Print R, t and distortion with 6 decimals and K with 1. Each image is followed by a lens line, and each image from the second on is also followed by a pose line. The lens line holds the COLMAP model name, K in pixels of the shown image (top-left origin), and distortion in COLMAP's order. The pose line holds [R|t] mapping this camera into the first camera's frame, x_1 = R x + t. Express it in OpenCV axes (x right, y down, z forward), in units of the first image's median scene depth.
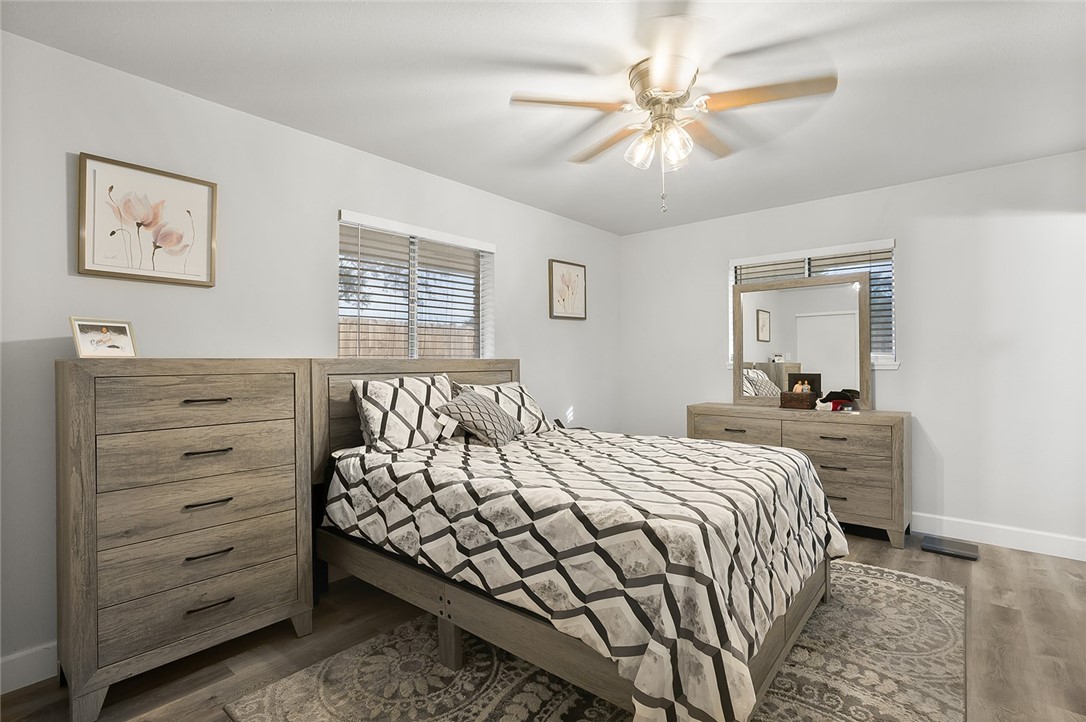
lens RADIAL K [[515.9, 0, 537.2], [0, 515.9, 360.6], [0, 0, 1]] dist [-0.001172, 0.000551]
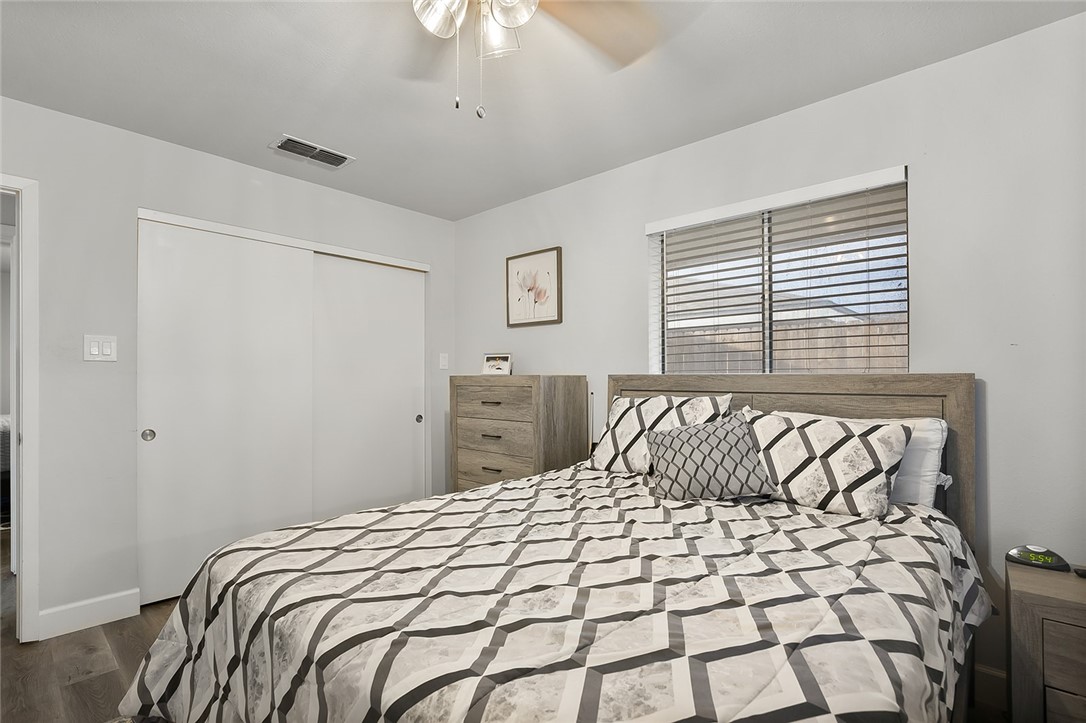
lens RADIAL K [[515.9, 0, 537.2], [0, 515.9, 367.7], [0, 0, 1]] dist [-0.001172, 0.000551]
pose [[-0.026091, -0.004600, -0.999649, 0.873184], [0.008058, 0.999956, -0.004812, -0.019331], [0.999627, -0.008181, -0.026053, 1.141916]]
